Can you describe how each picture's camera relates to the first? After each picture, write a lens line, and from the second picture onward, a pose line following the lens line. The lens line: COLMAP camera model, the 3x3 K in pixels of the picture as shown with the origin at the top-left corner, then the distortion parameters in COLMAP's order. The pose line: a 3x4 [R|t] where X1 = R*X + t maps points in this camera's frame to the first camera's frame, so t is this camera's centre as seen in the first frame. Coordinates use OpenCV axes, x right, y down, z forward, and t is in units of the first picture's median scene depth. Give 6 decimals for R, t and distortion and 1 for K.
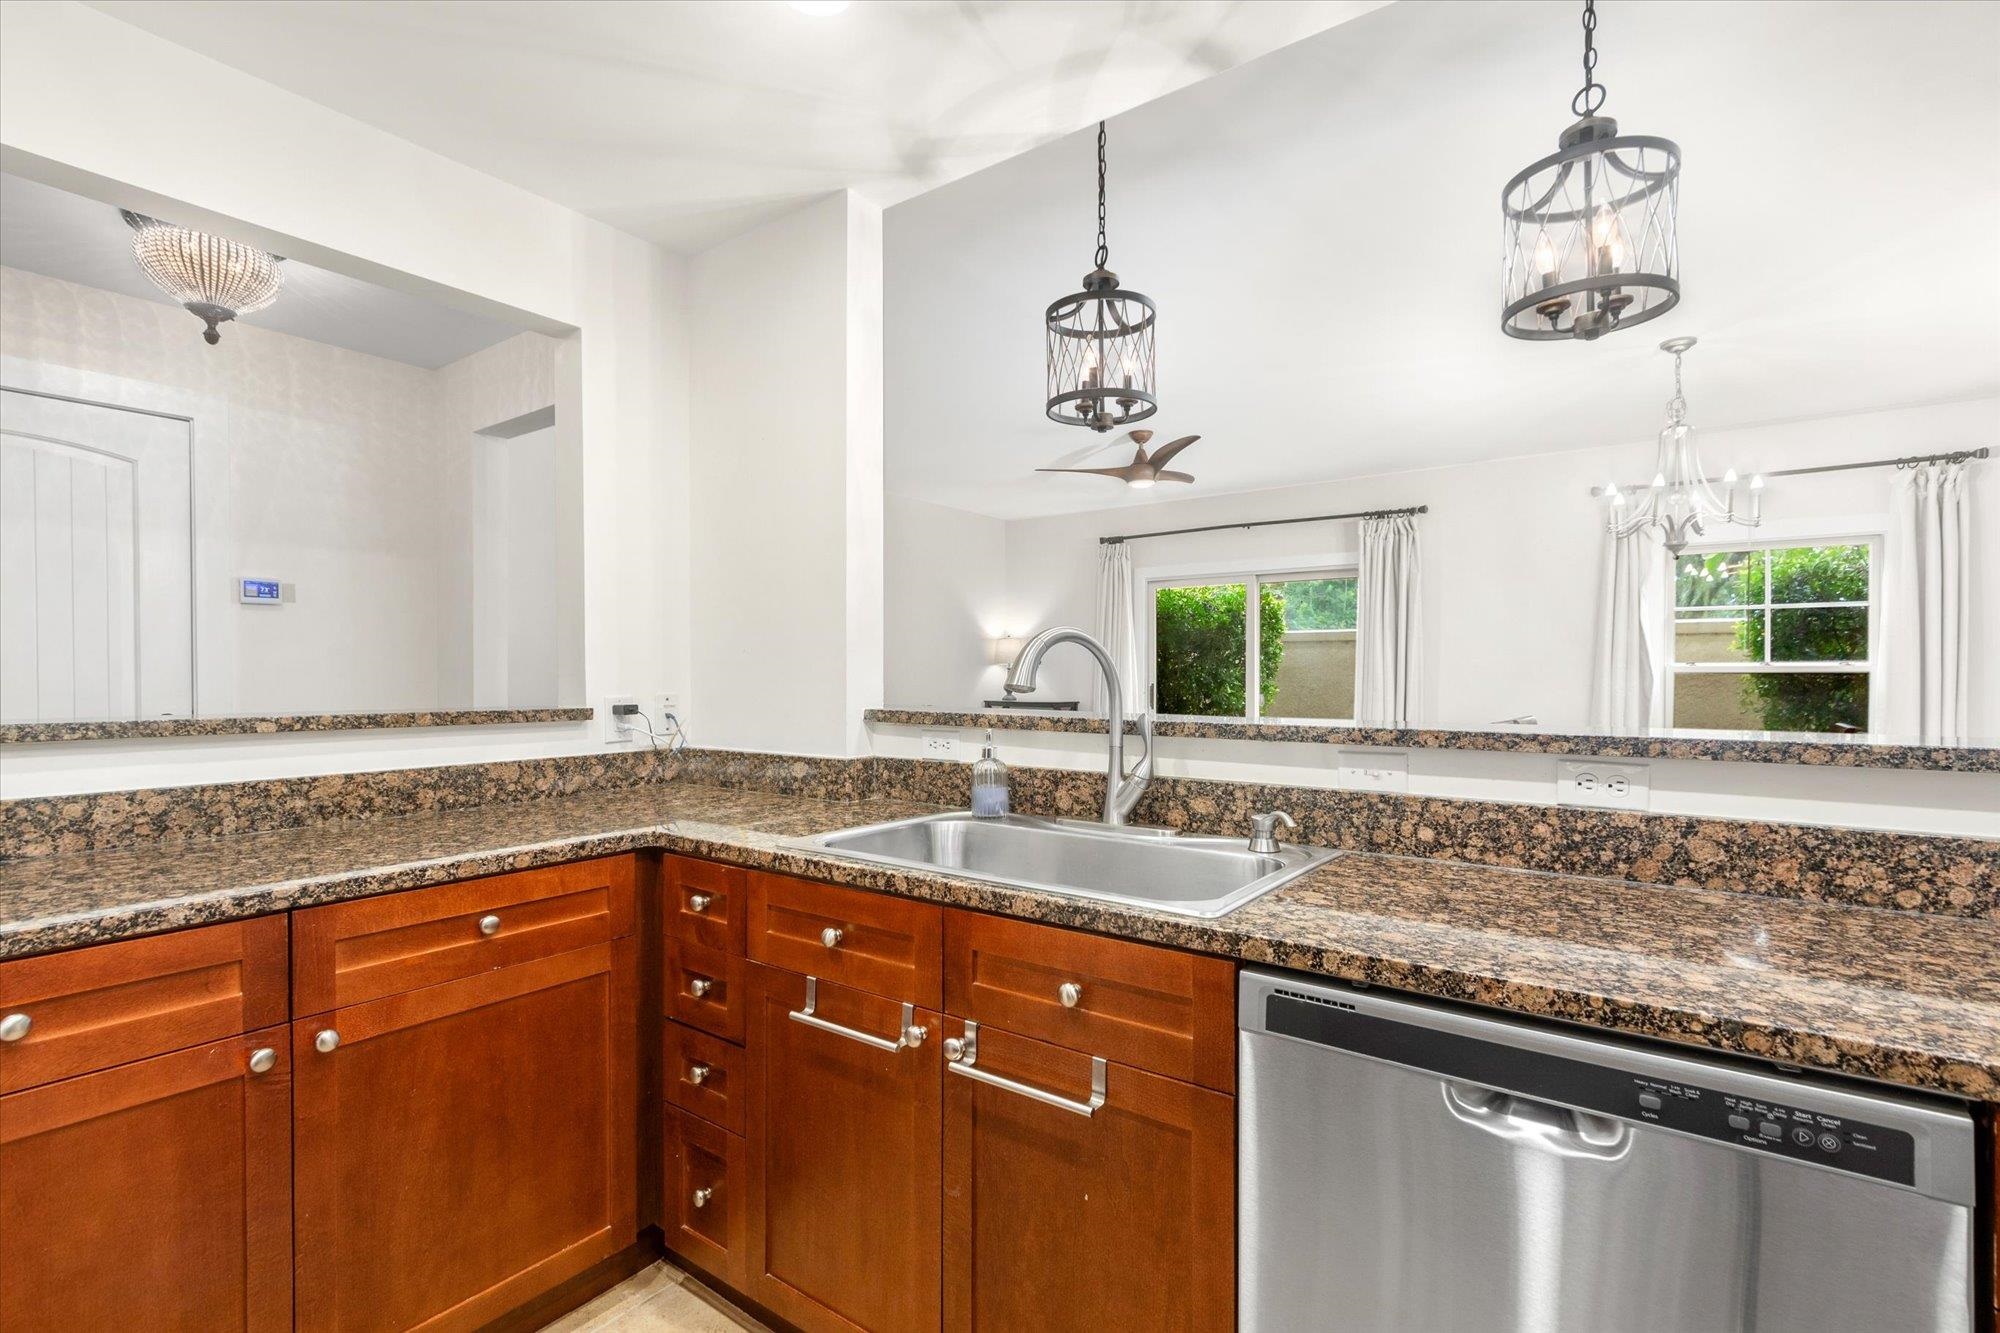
lens RADIAL K [[924.5, 0, 996.4], [0, 924.5, 688.7], [0, 0, 1]] dist [0.006089, -0.000086]
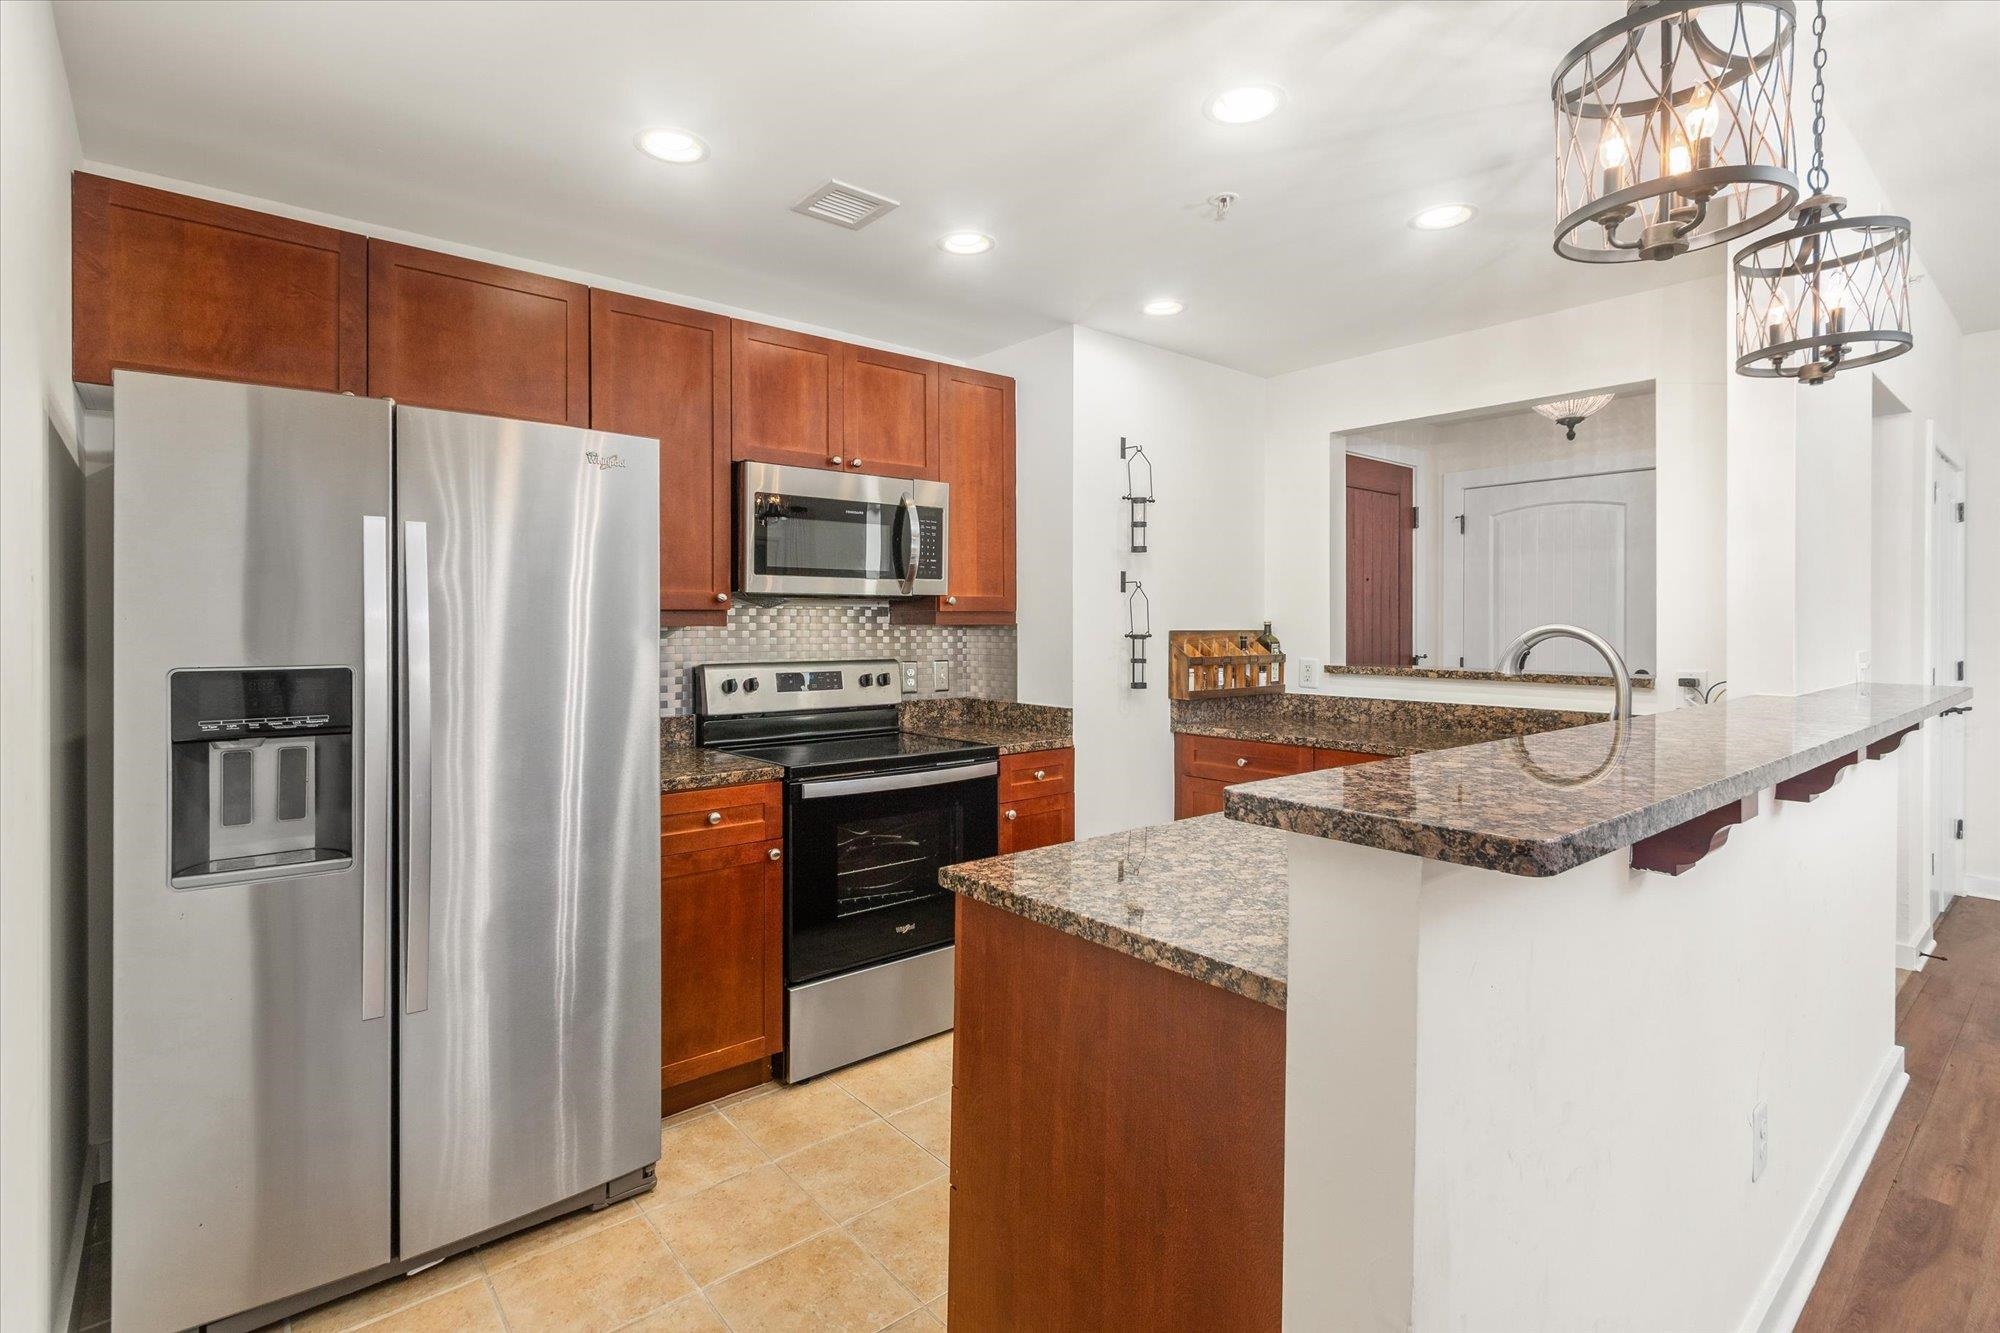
lens RADIAL K [[924.5, 0, 1018.0], [0, 924.5, 626.2], [0, 0, 1]] dist [0.006089, -0.000086]
pose [[-0.210942, -0.001045, -0.977498, 1.473049], [-0.018541, 0.999824, 0.002933, -0.056421], [0.977323, 0.018743, -0.210924, 0.650550]]
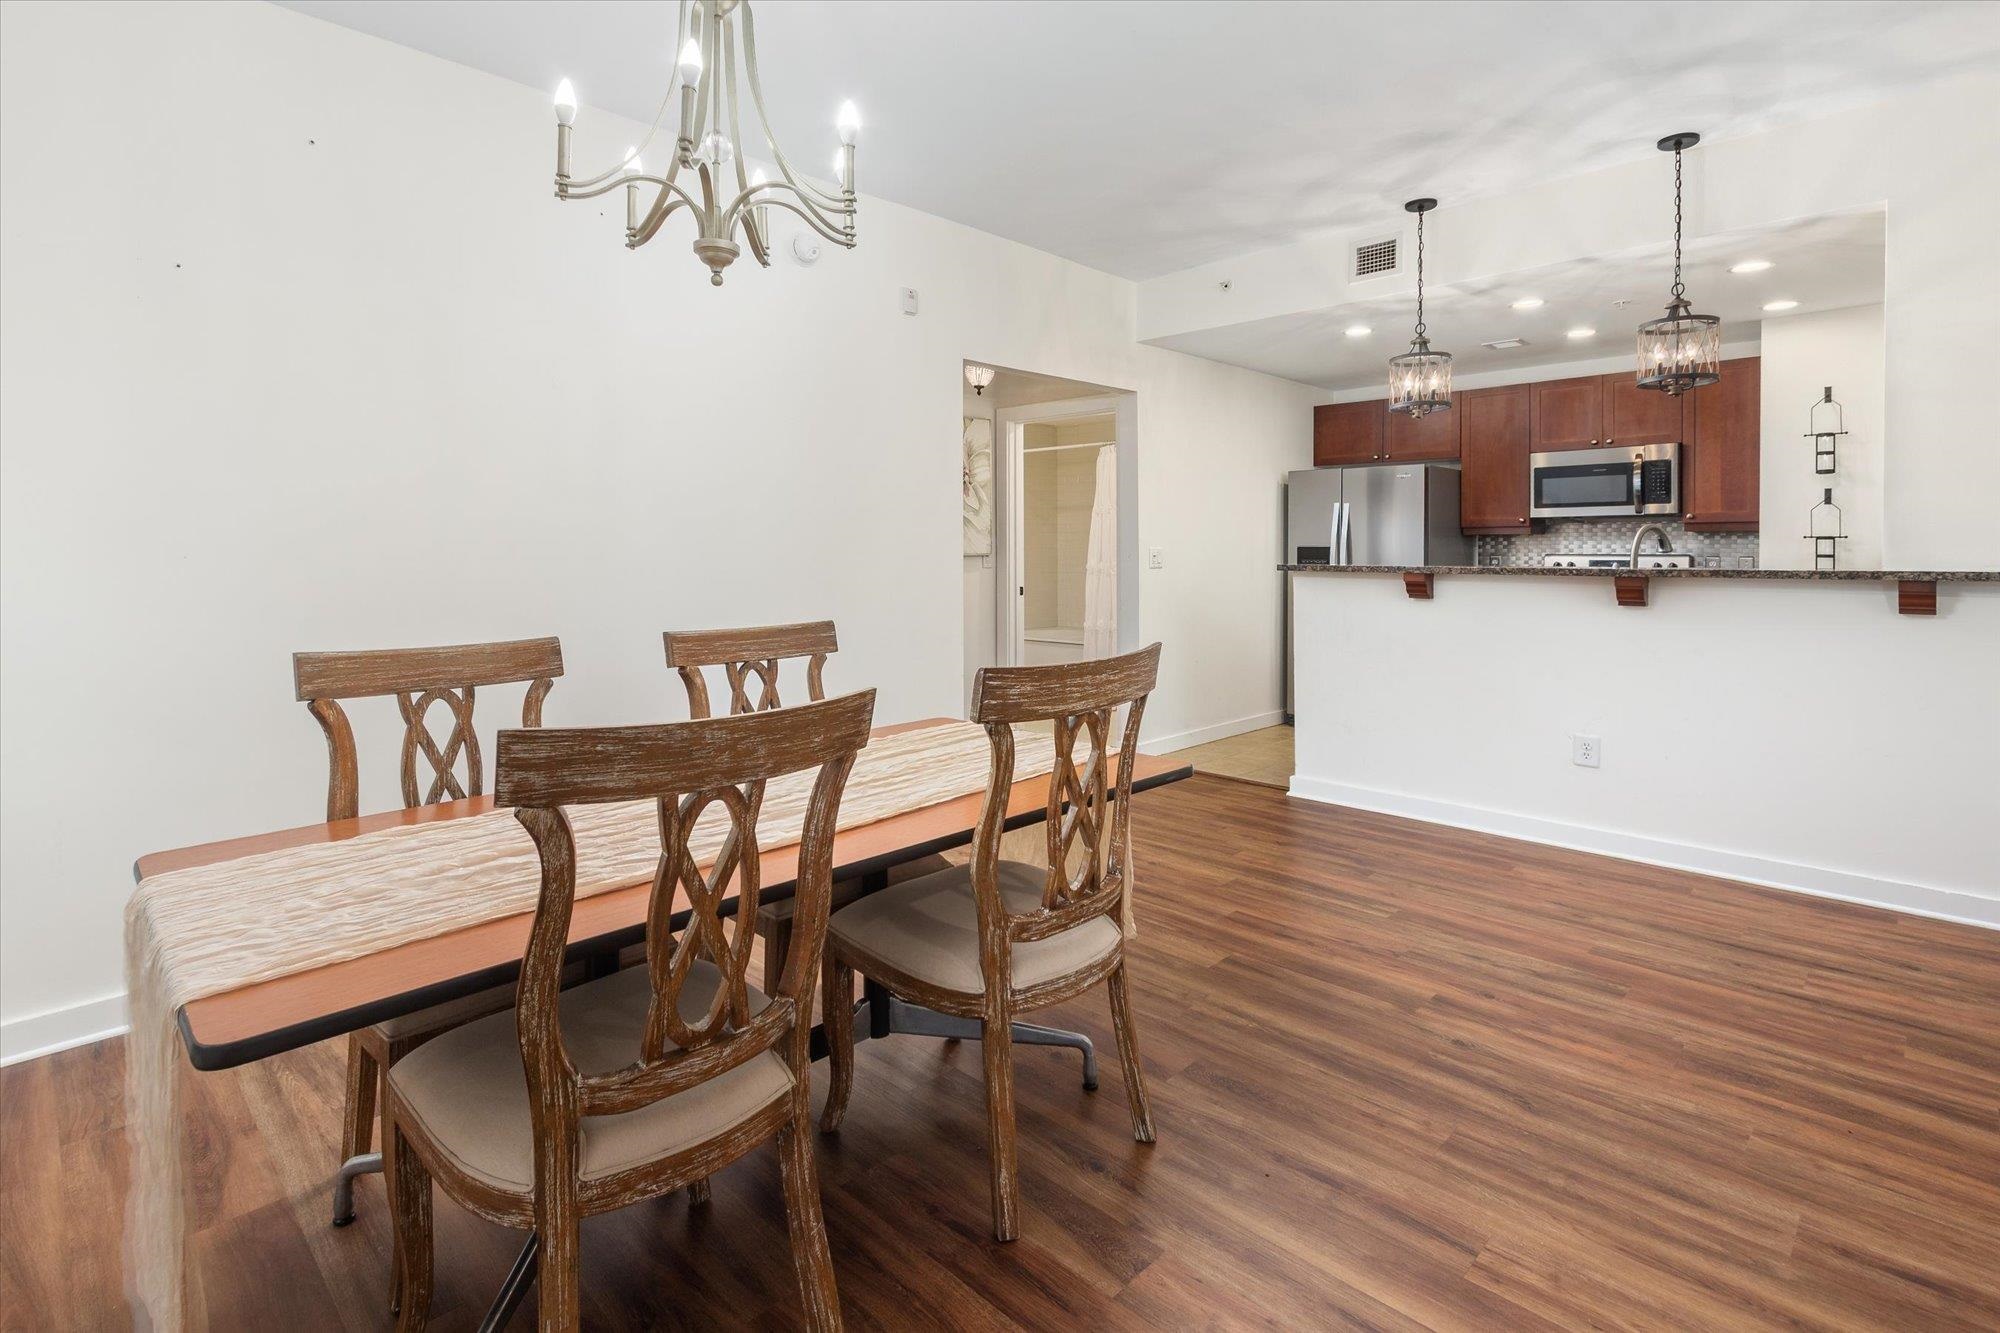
lens RADIAL K [[962.5, 0, 957.7], [0, 962.5, 564.1], [0, 0, 1]] dist [0.007211, -0.002560]
pose [[-0.986684, -0.005735, 0.162550, 1.439330], [0.000227, 0.999329, 0.036635, -0.063921], [-0.162651, 0.036184, -0.986020, 3.920801]]
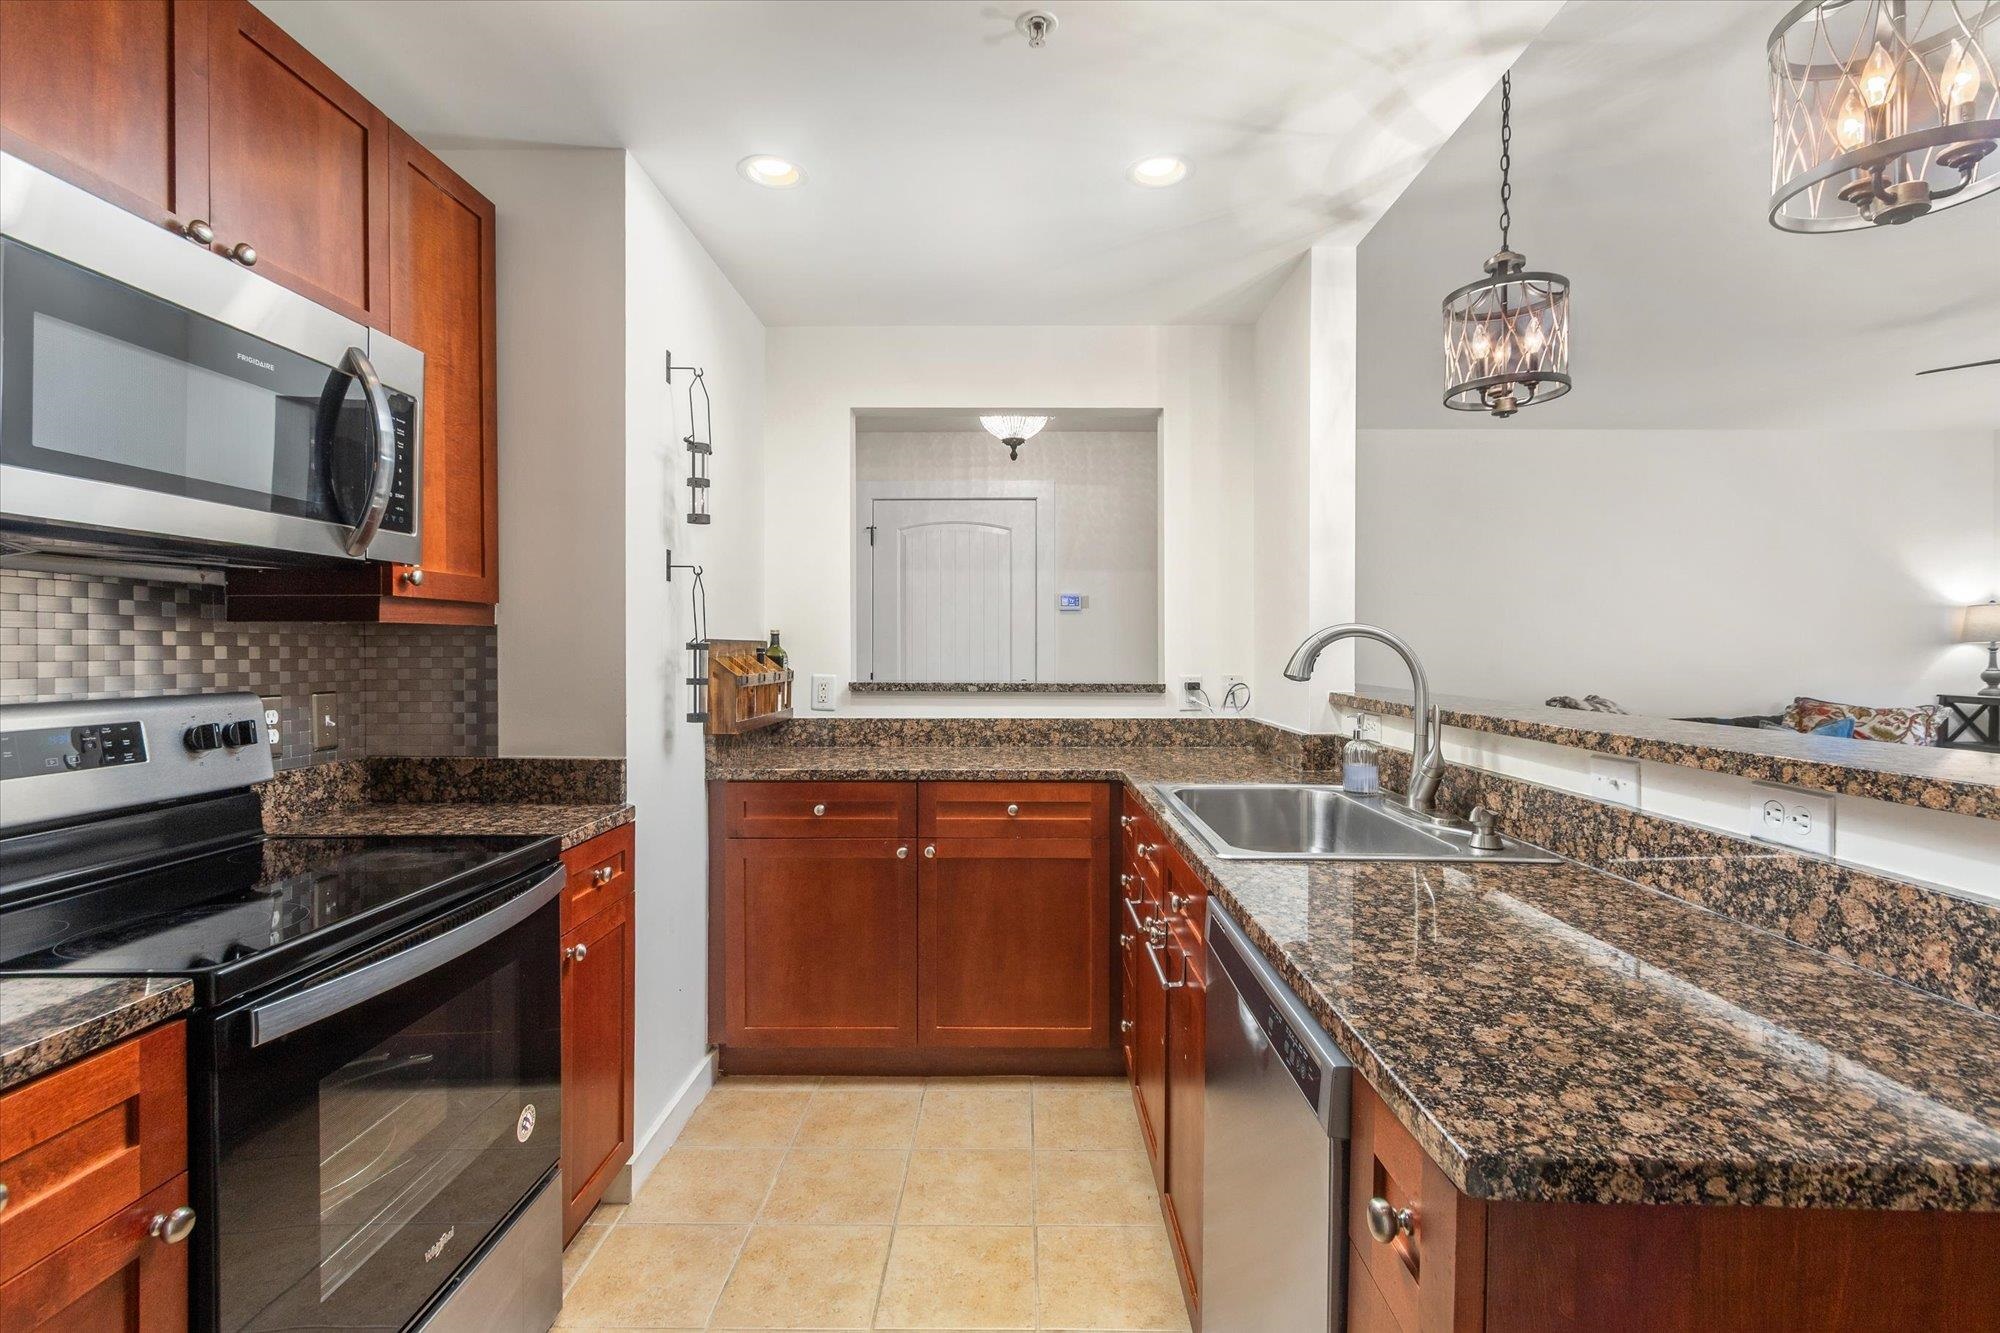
lens RADIAL K [[924.5, 0, 984.1], [0, 924.5, 663.8], [0, 0, 1]] dist [0.006089, -0.000086]
pose [[0.580728, 0.012748, -0.813998, 0.778268], [-0.014949, 0.999876, 0.004993, -0.017814], [0.813960, 0.009269, 0.580847, -0.016742]]
